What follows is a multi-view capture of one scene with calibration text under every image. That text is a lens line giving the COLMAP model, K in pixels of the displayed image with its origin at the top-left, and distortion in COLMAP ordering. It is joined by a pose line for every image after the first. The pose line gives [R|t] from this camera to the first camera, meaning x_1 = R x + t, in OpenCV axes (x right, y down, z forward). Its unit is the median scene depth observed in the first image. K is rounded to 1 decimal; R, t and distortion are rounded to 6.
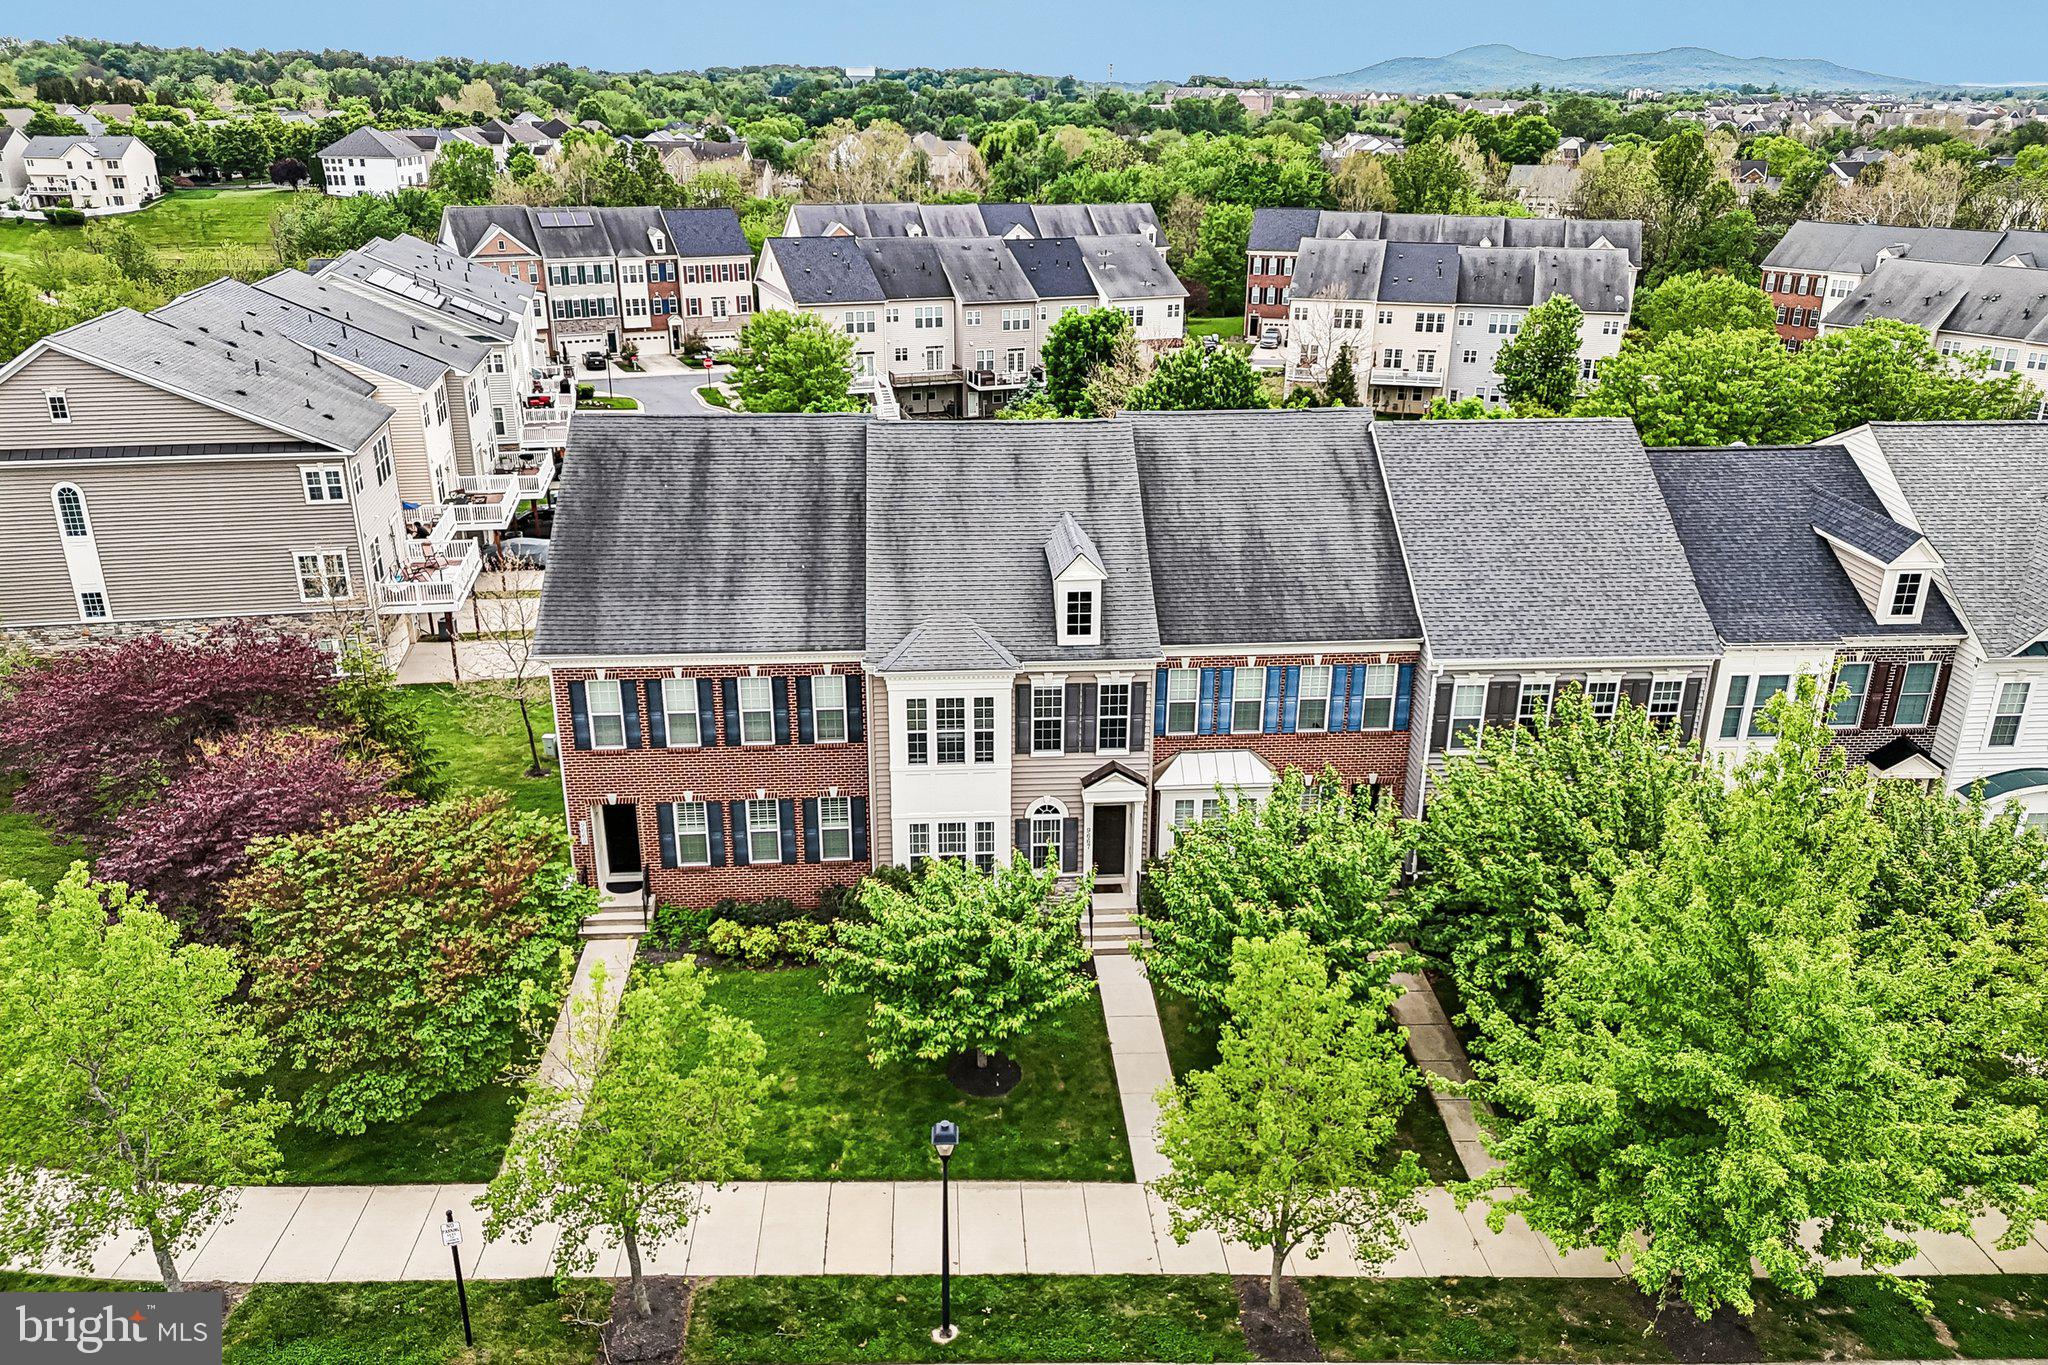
lens RADIAL K [[1483.4, 0, 1047.1], [0, 1483.4, 691.5], [0, 0, 1]] dist [0.096431, -0.100768]
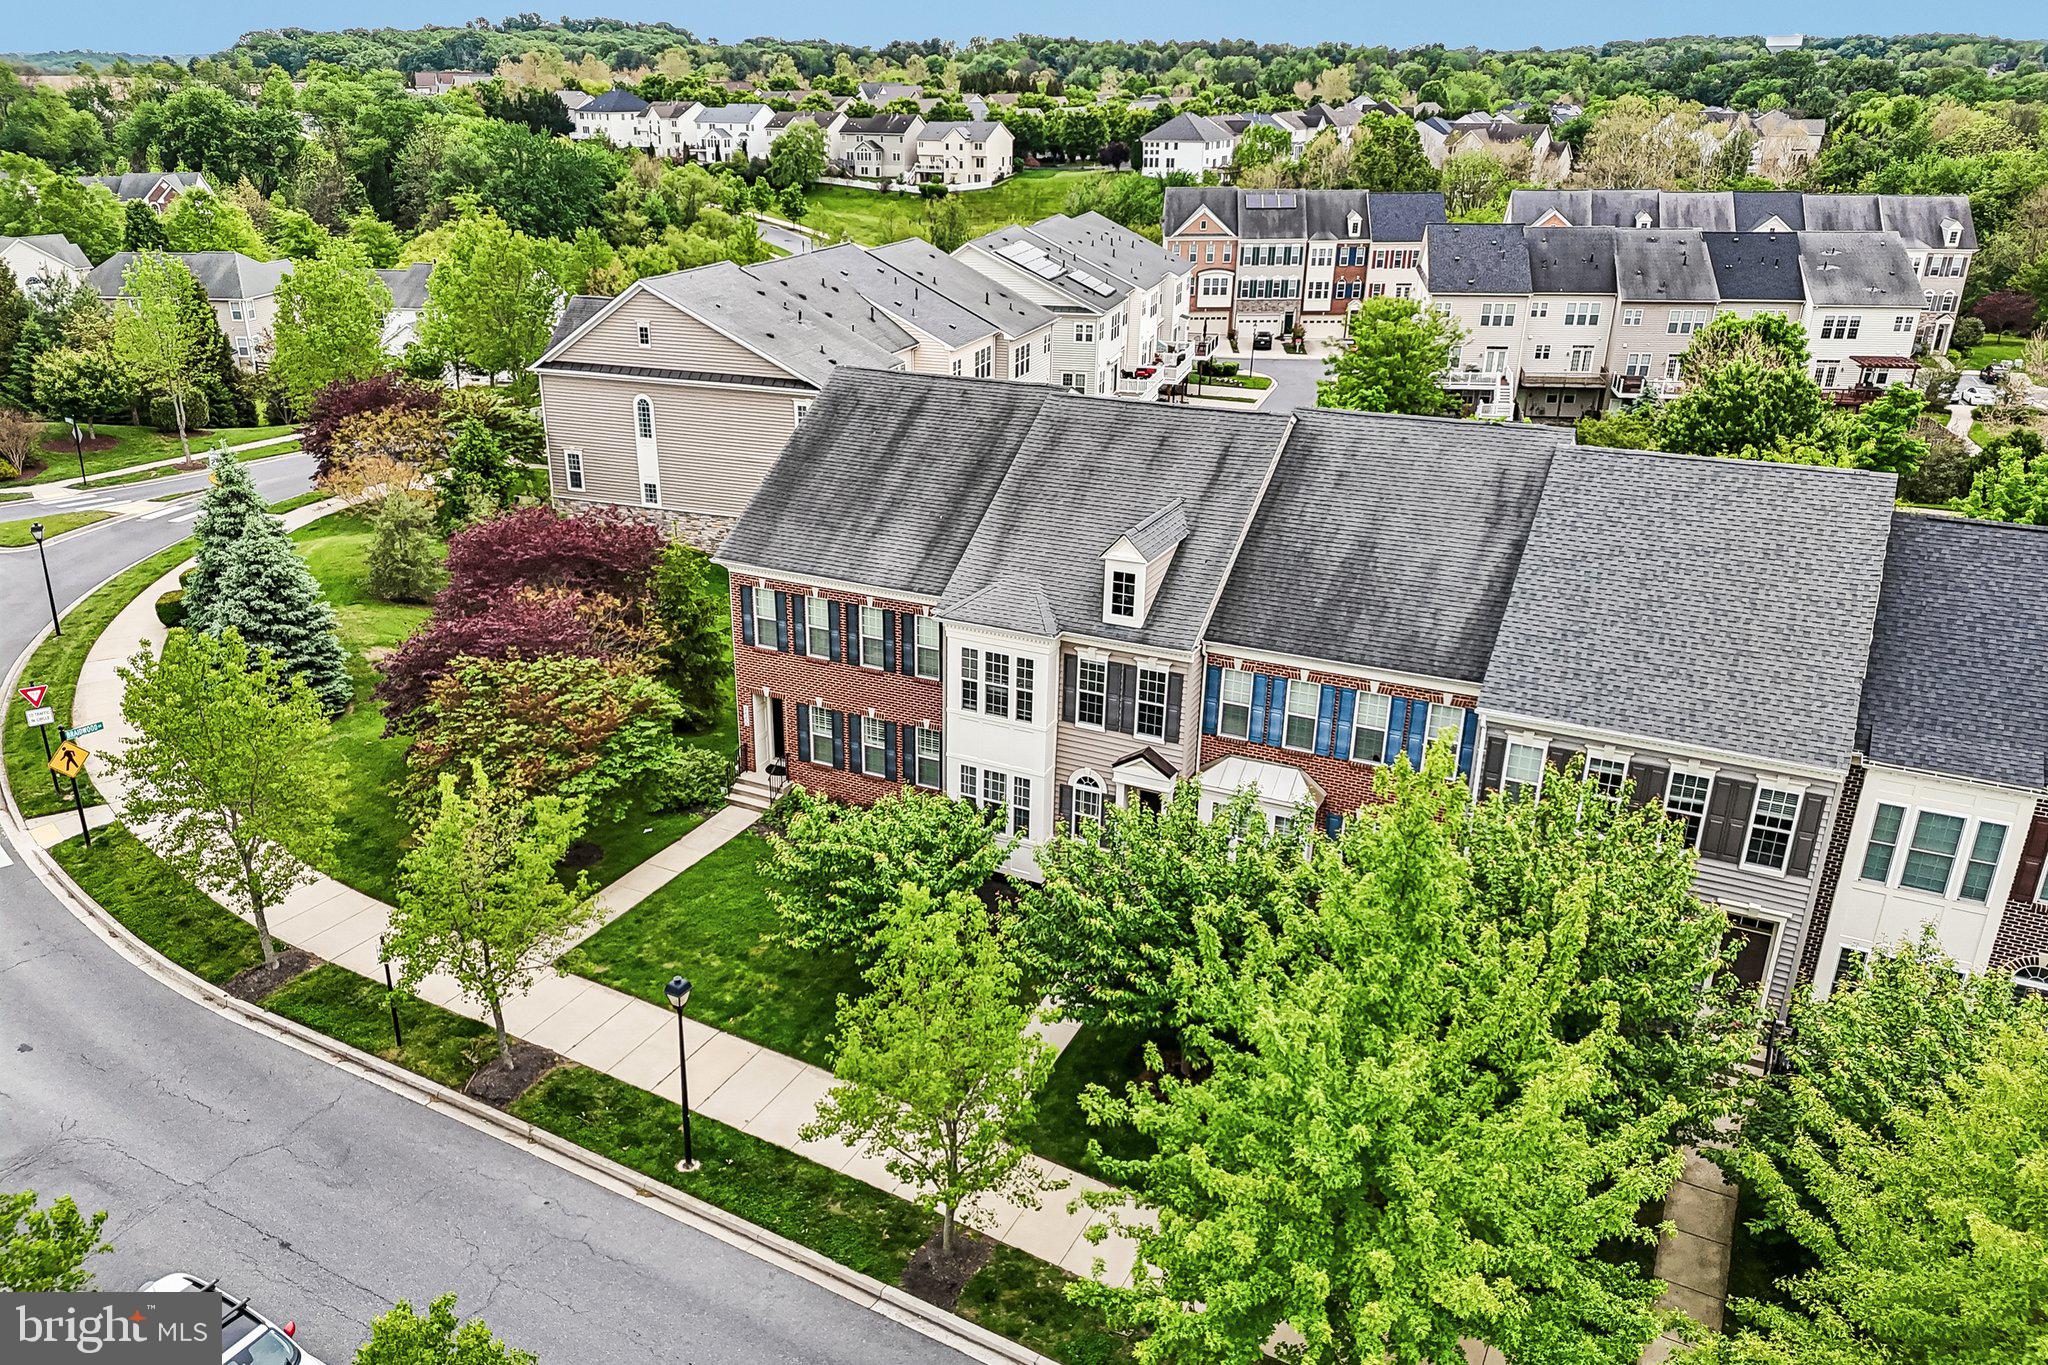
lens RADIAL K [[1517.9, 0, 1020.0], [0, 1517.9, 710.3], [0, 0, 1]] dist [0.098946, -0.106085]
pose [[0.851117, 0.193050, -0.488192, 0.455085], [-0.186443, 0.980465, 0.062668, -0.025125], [0.490753, 0.037682, 0.870483, 0.059275]]
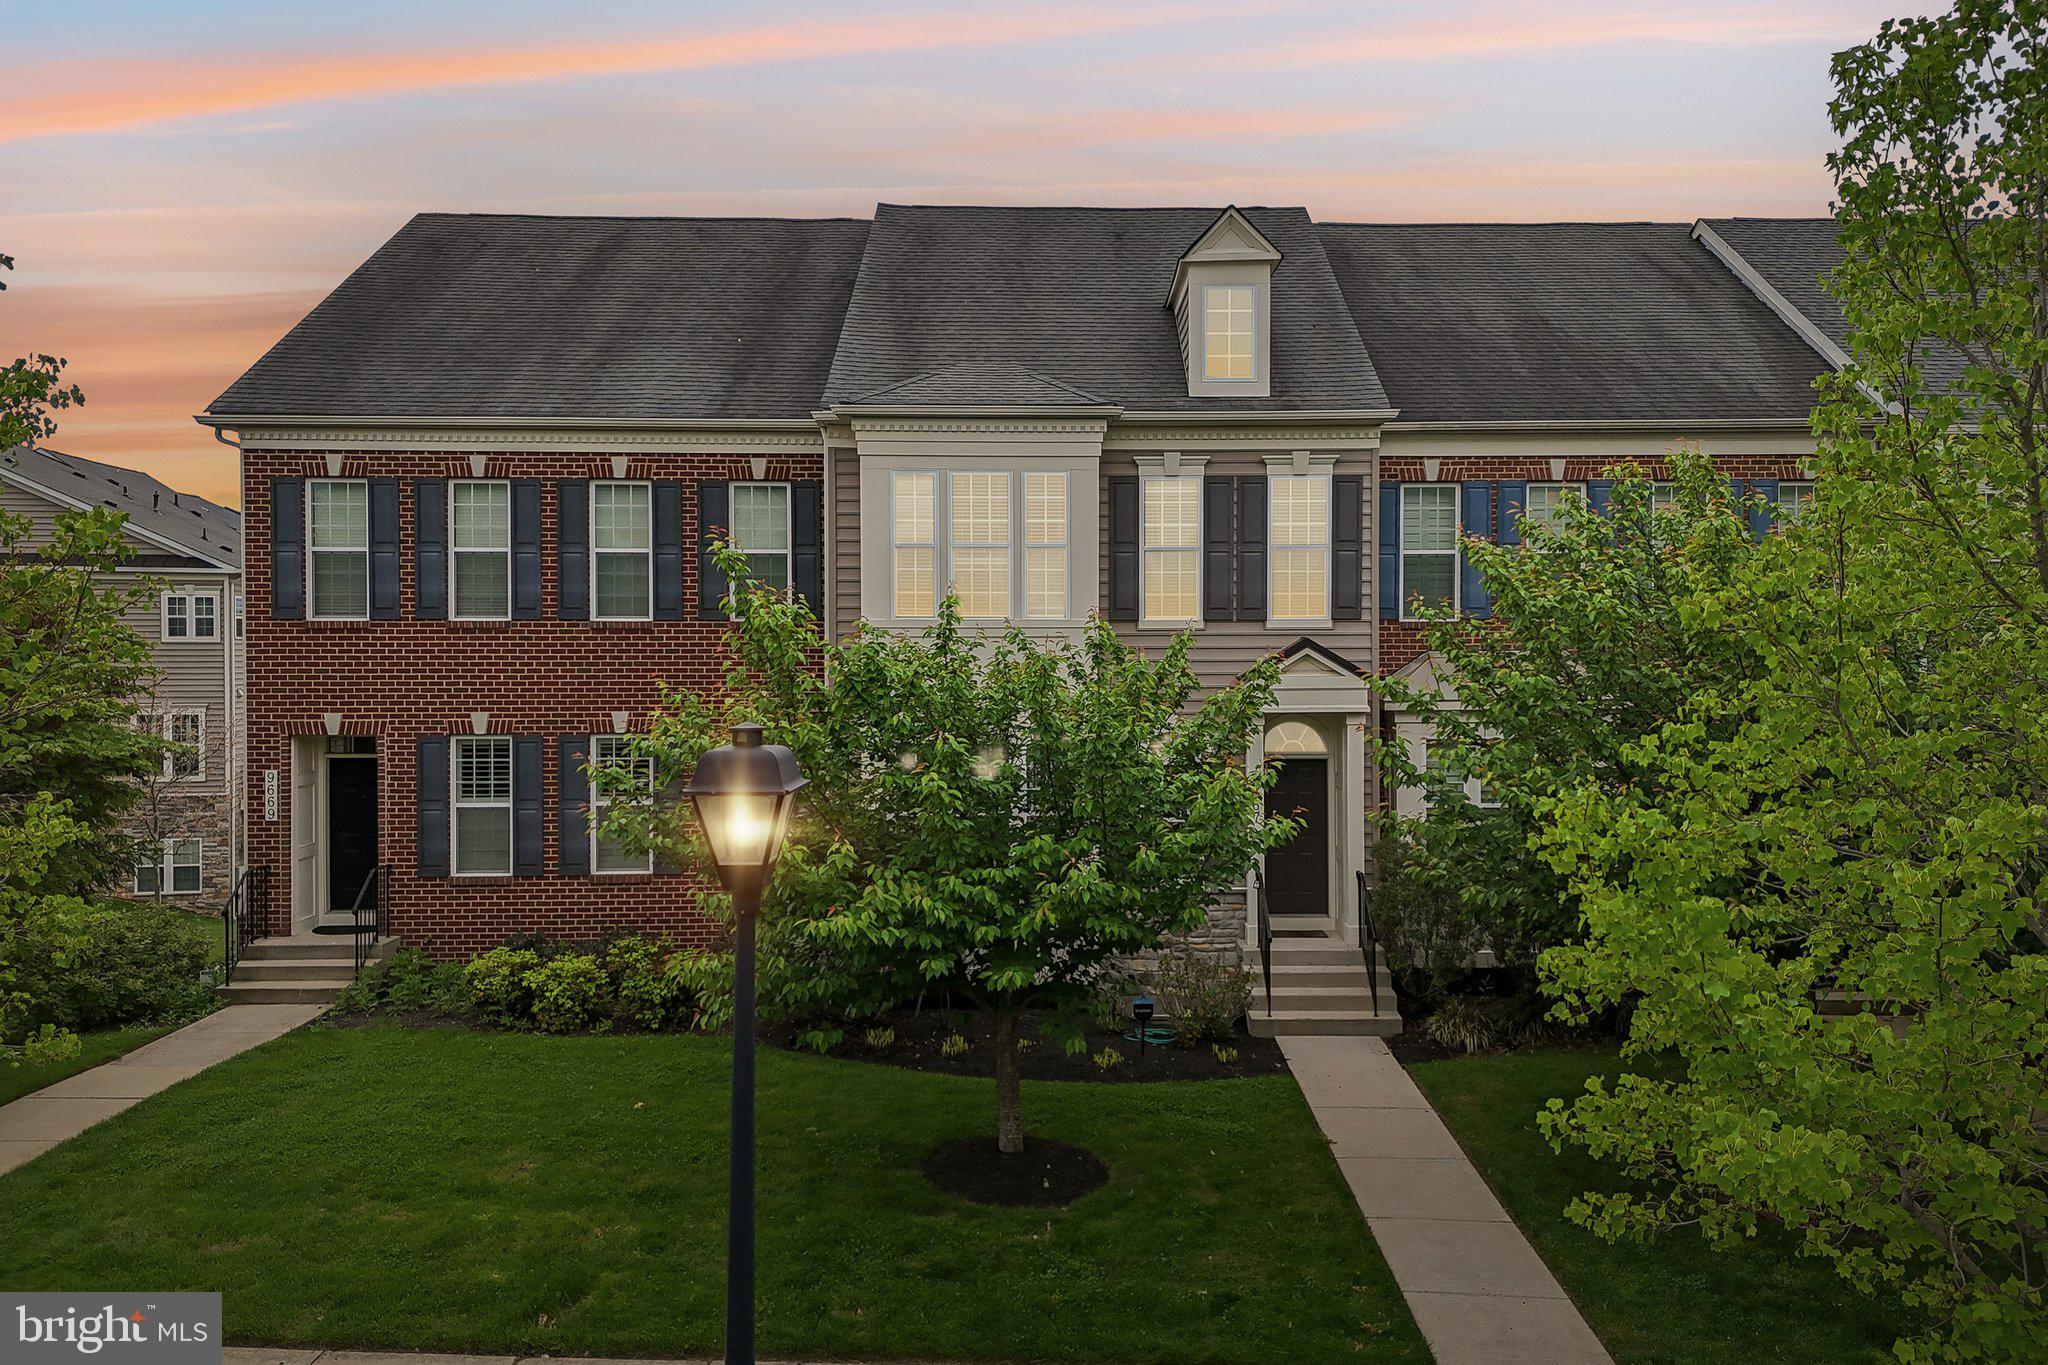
lens RADIAL K [[1543.1, 0, 1120.7], [0, 1543.1, 680.1], [0, 0, 1]] dist [0.025232, 0.001194]
pose [[0.999153, -0.011250, -0.039585, 0.003472], [-0.003477, 0.935391, -0.353597, 0.241778], [0.041006, 0.353435, 0.934560, 0.492651]]
